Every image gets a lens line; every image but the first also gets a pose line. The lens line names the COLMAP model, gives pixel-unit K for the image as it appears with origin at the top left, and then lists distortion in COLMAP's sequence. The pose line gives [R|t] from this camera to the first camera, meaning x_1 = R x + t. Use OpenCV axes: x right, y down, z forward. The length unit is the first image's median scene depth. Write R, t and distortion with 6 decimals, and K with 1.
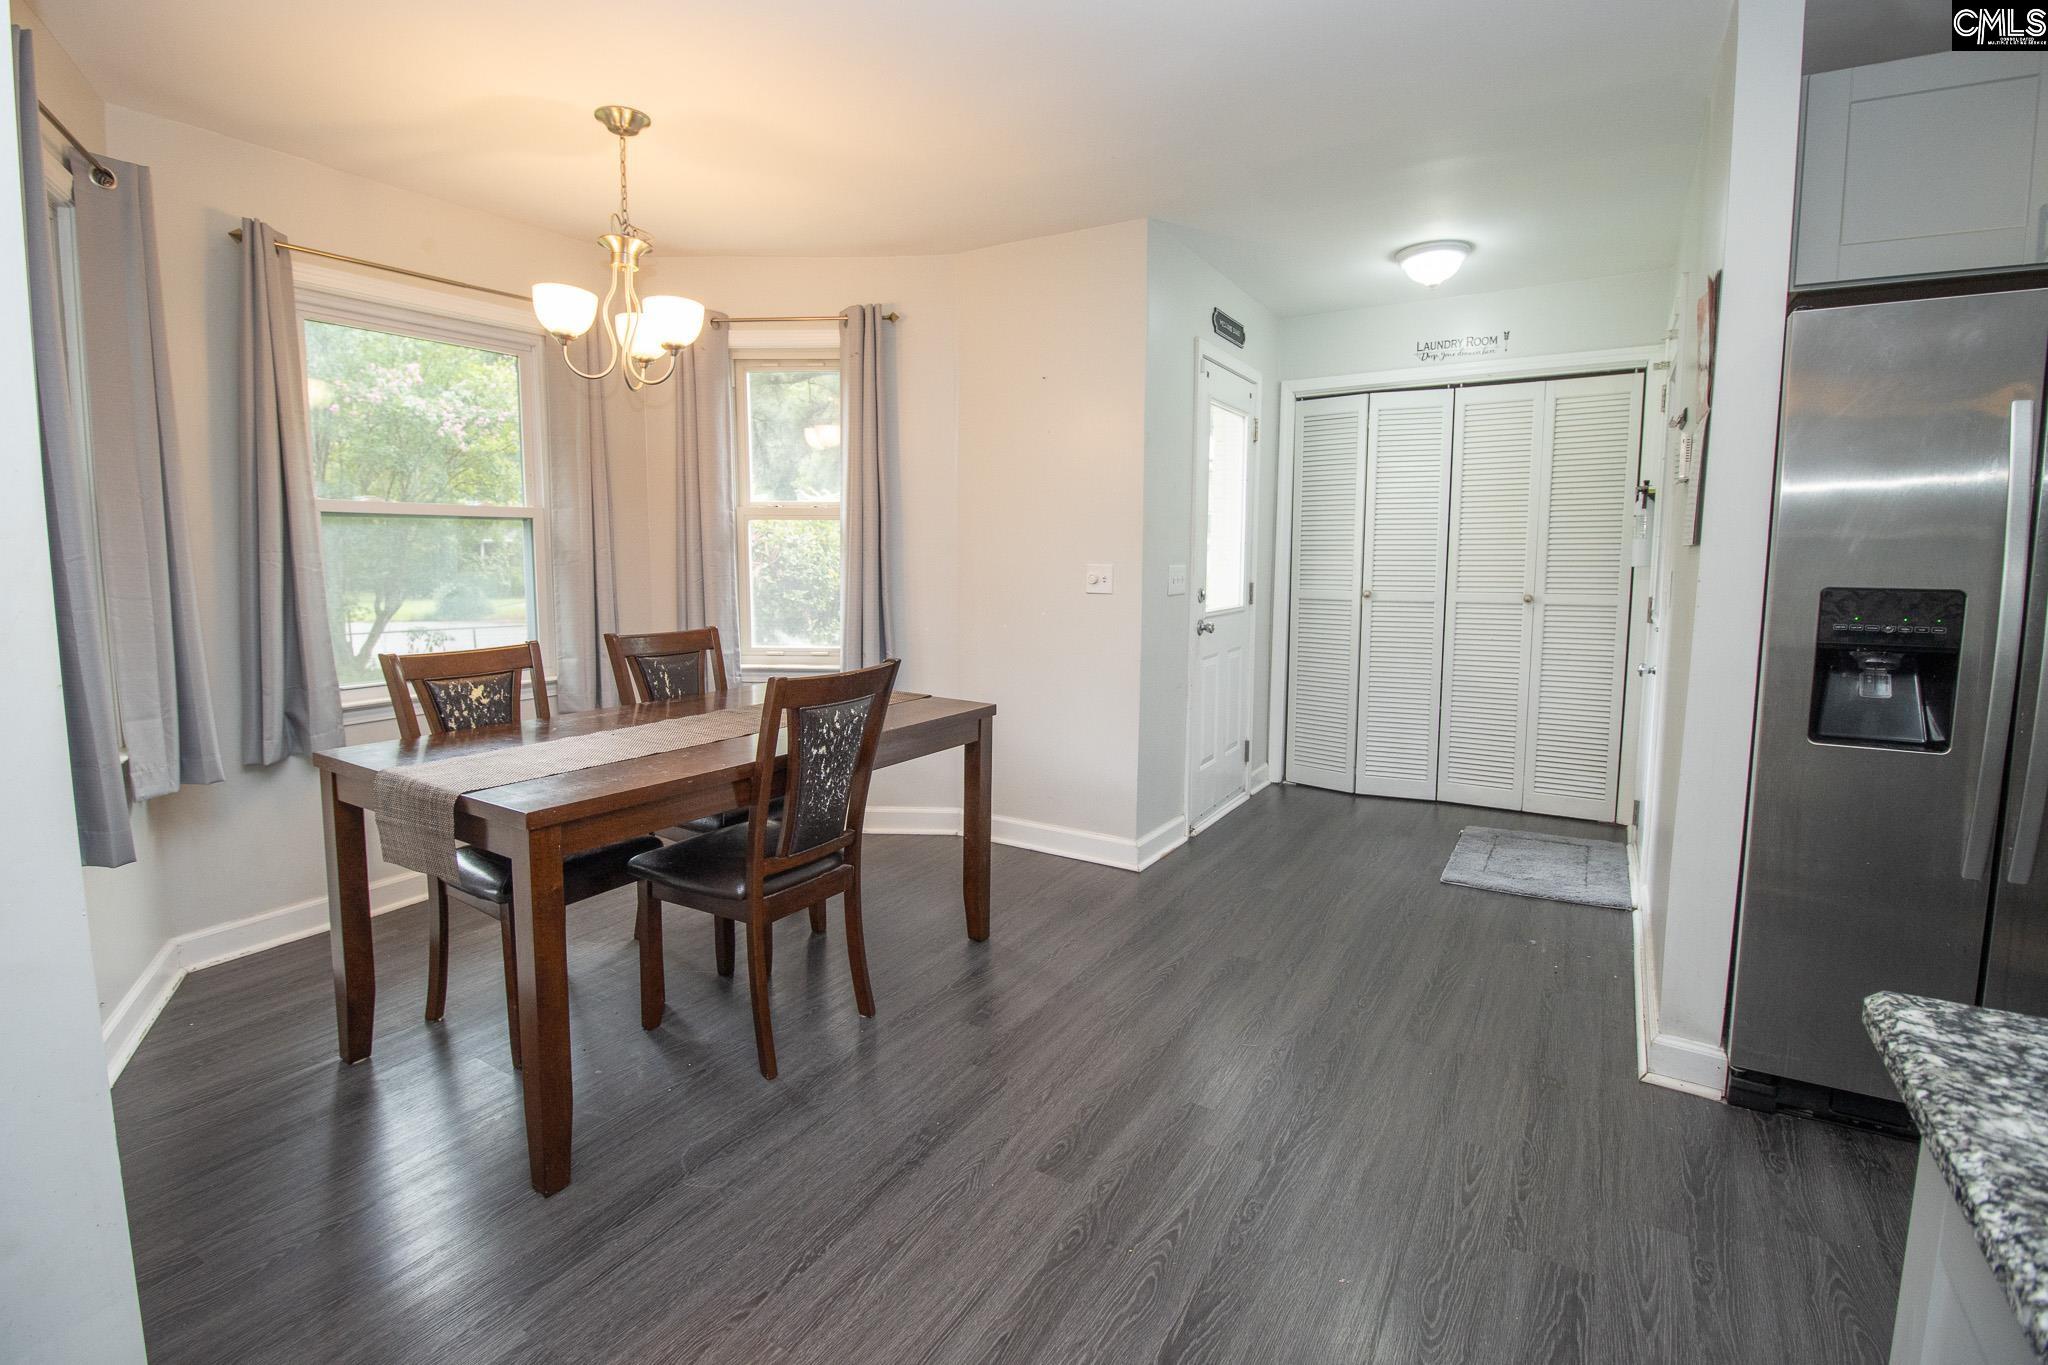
lens RADIAL K [[954.9, 0, 1008.7], [0, 954.9, 657.7], [0, 0, 1]] dist [-0.001313, -0.009442]
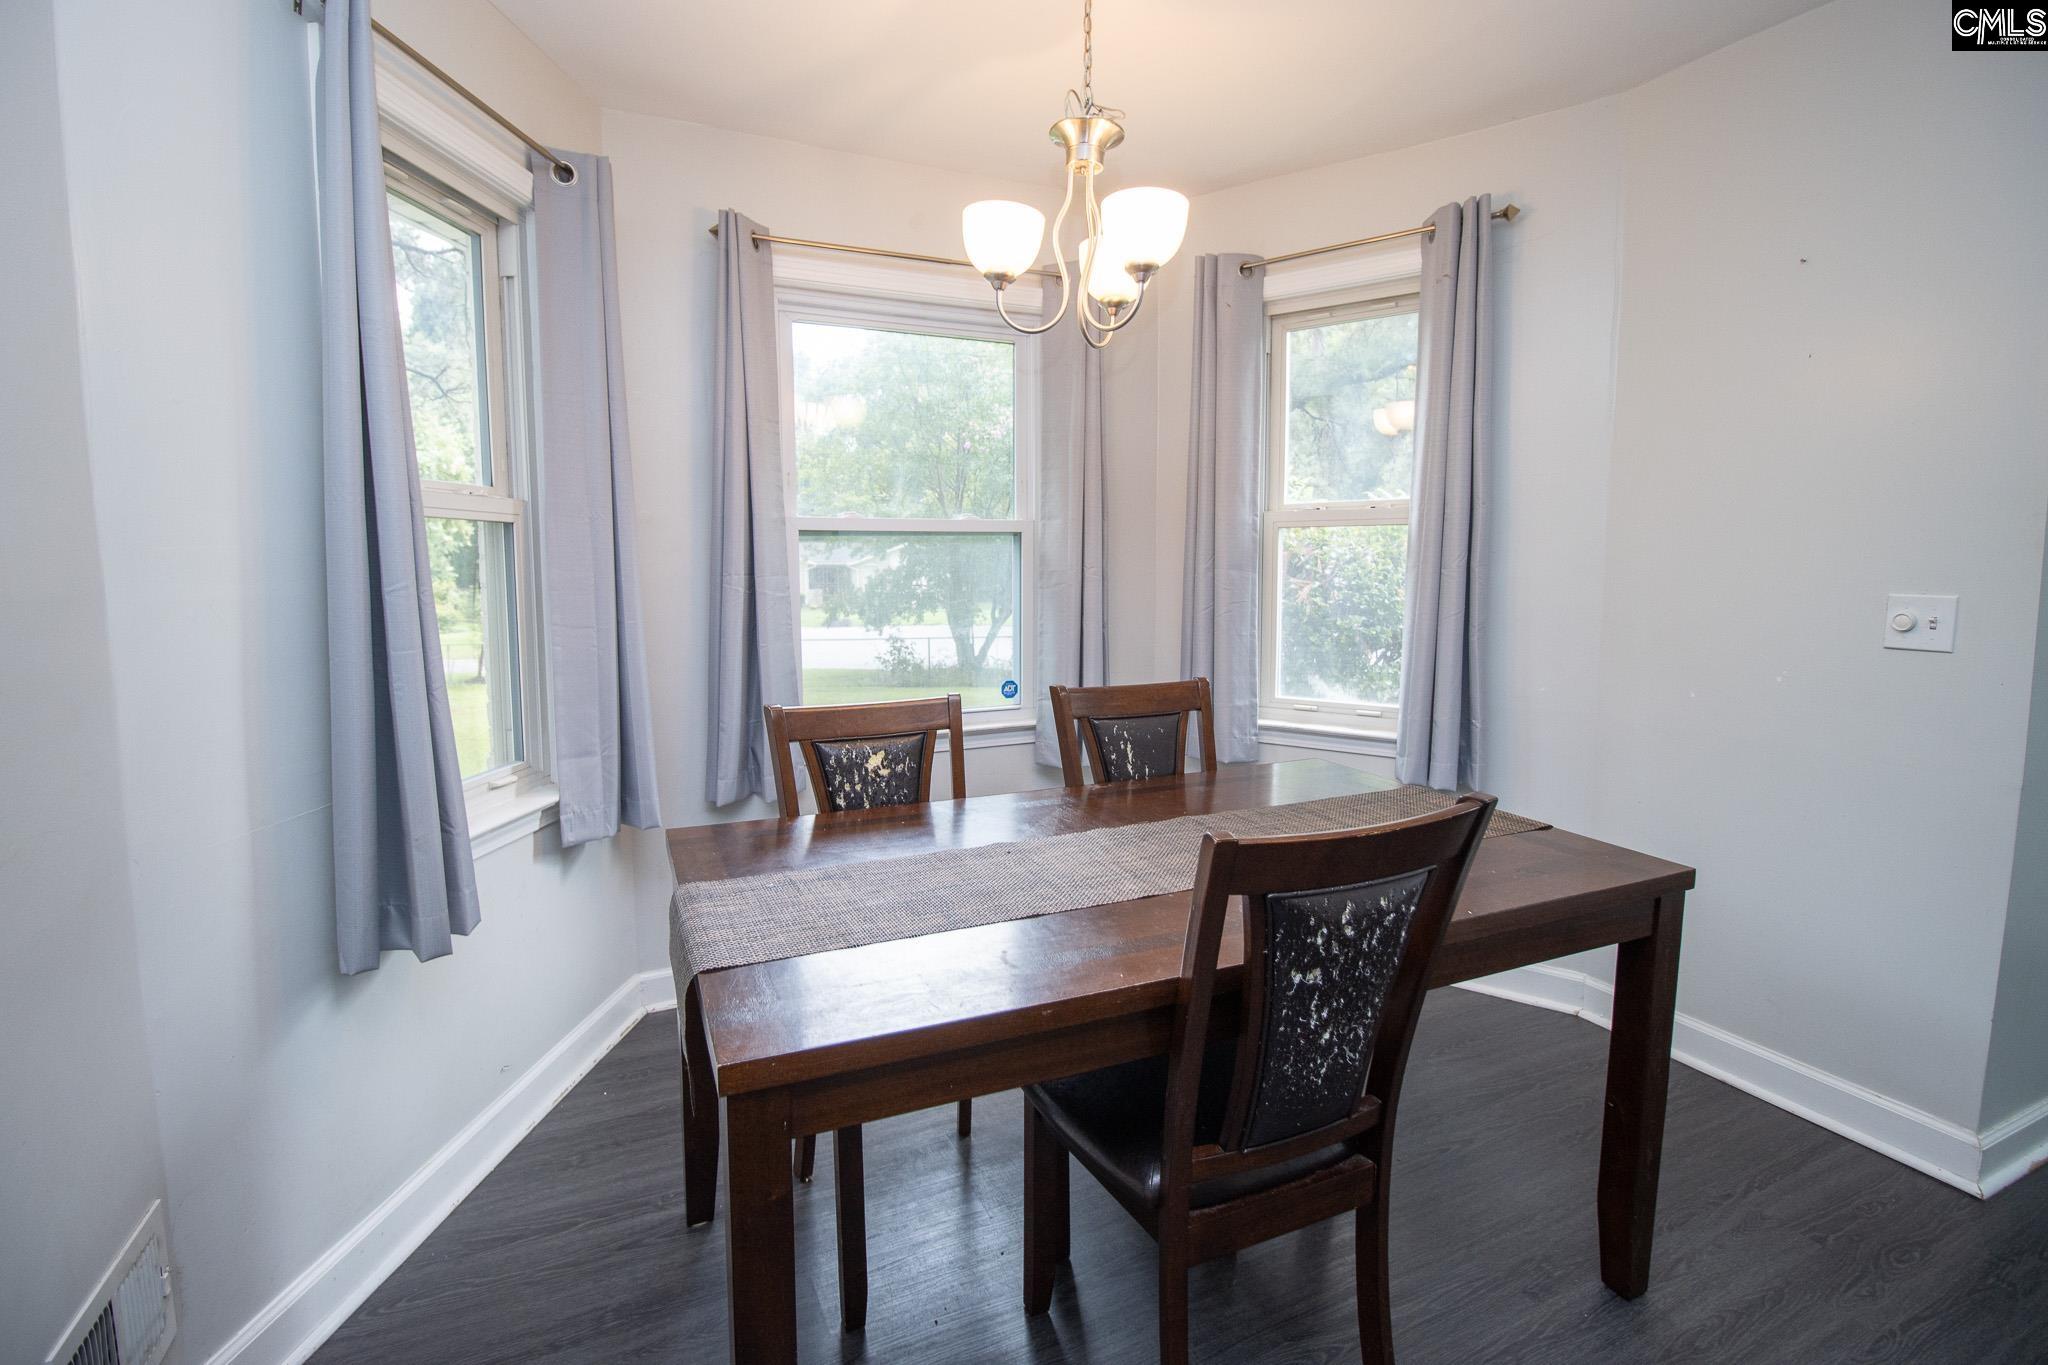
lens RADIAL K [[954.9, 0, 1008.7], [0, 954.9, 657.7], [0, 0, 1]] dist [-0.001313, -0.009442]
pose [[0.833905, 0.046751, -0.549924, -0.049565], [-0.054265, 0.998523, 0.002599, -0.050660], [0.549234, 0.027674, 0.835210, 0.396535]]
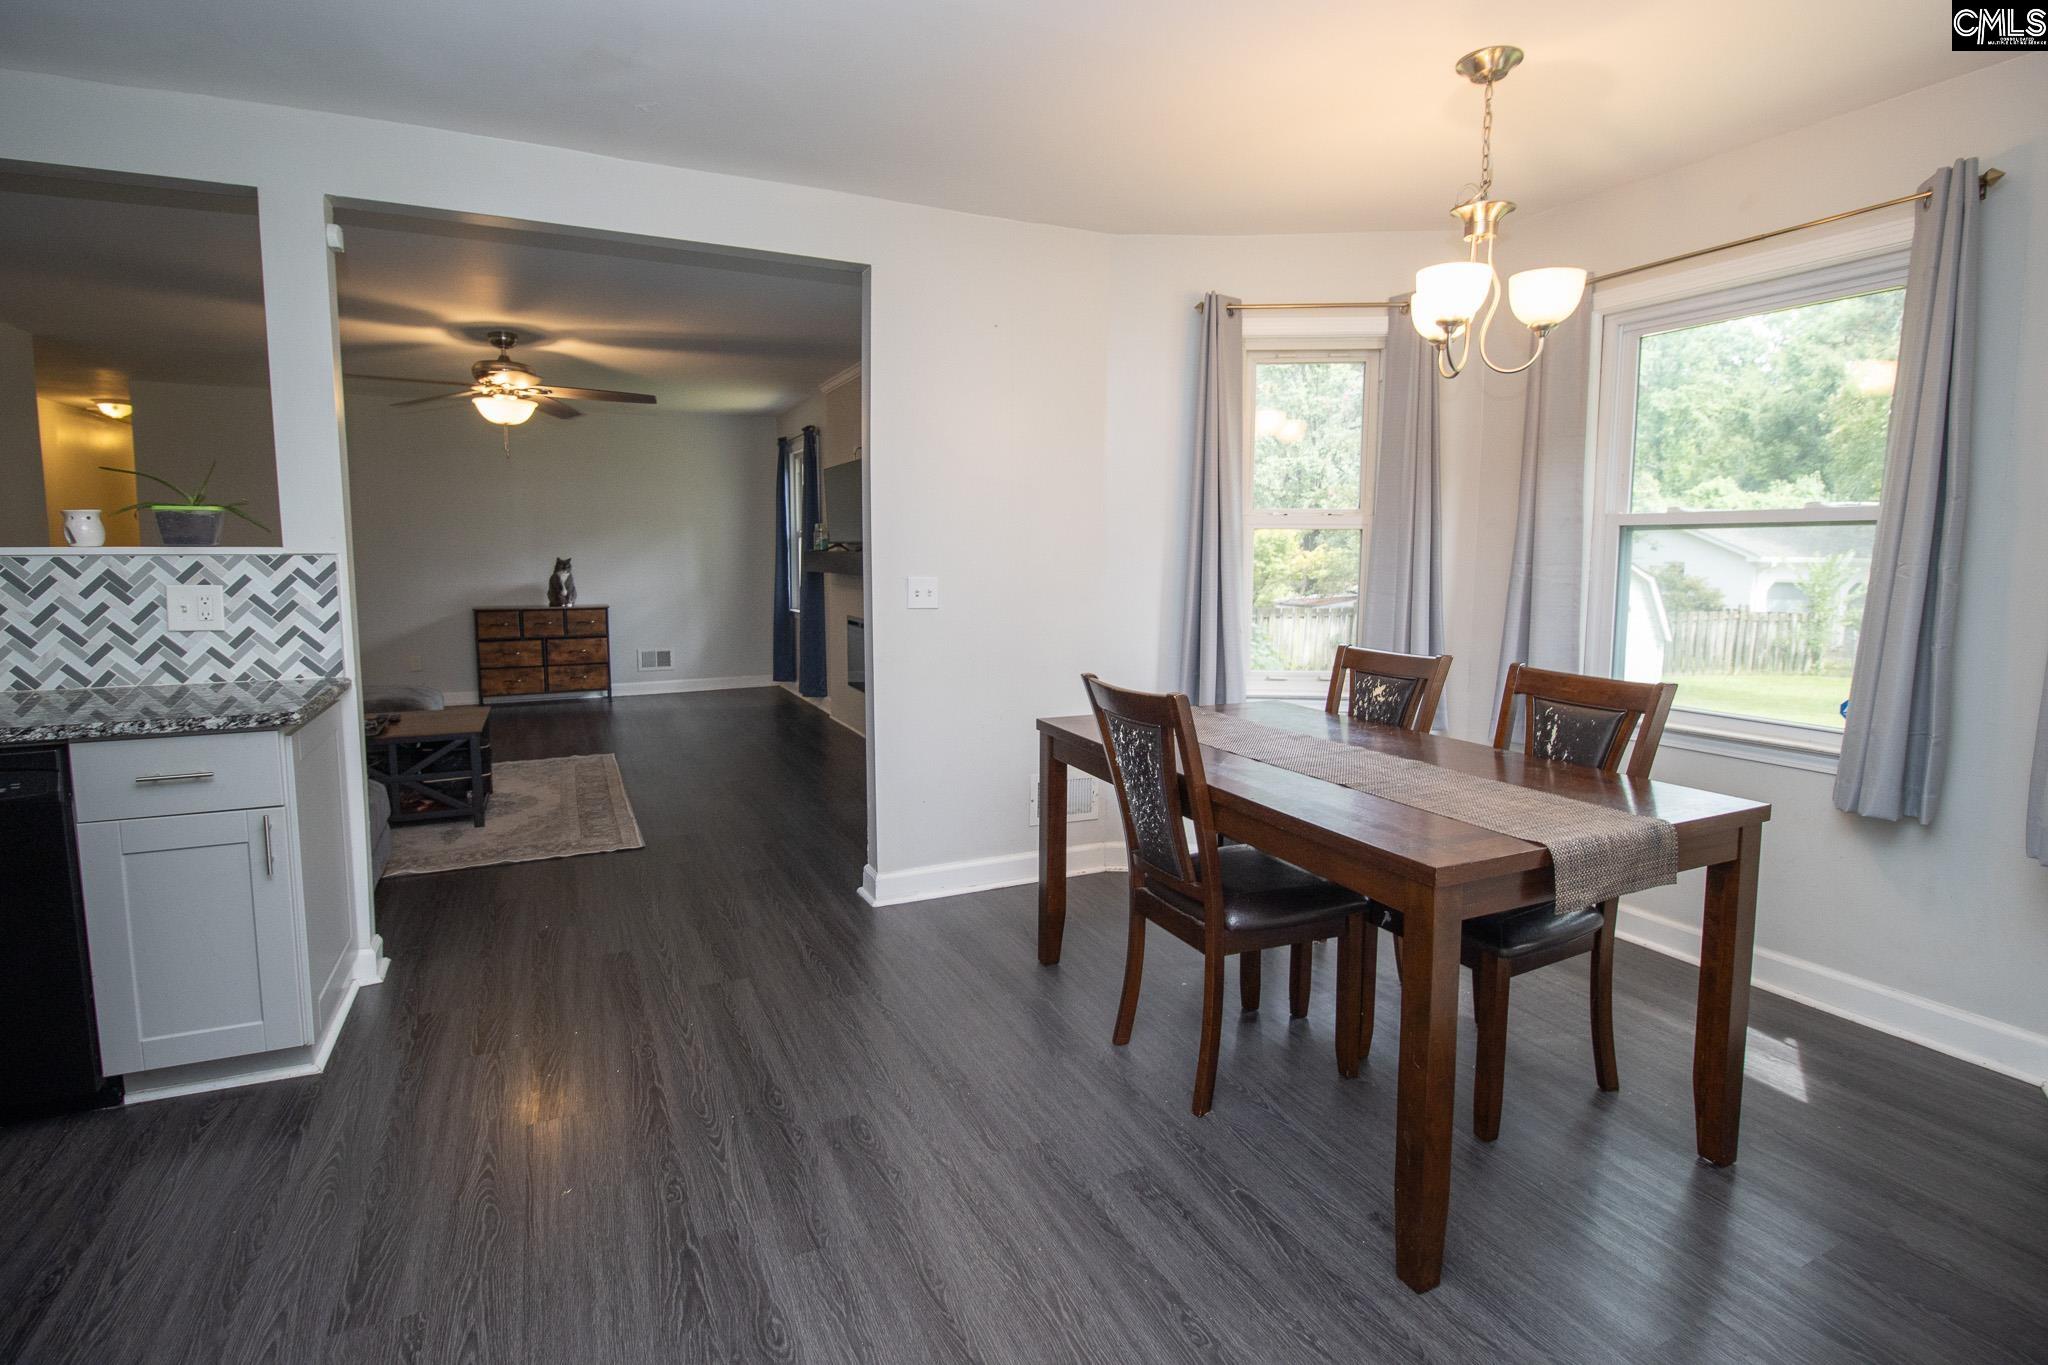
lens RADIAL K [[995.4, 0, 1014.5], [0, 995.4, 653.0], [0, 0, 1]] dist [0.001556, -0.012364]
pose [[-0.540294, 0.074817, -0.838143, 0.595398], [-0.097398, 0.983785, 0.150604, -0.129912], [0.835820, 0.163004, -0.524246, 1.153675]]
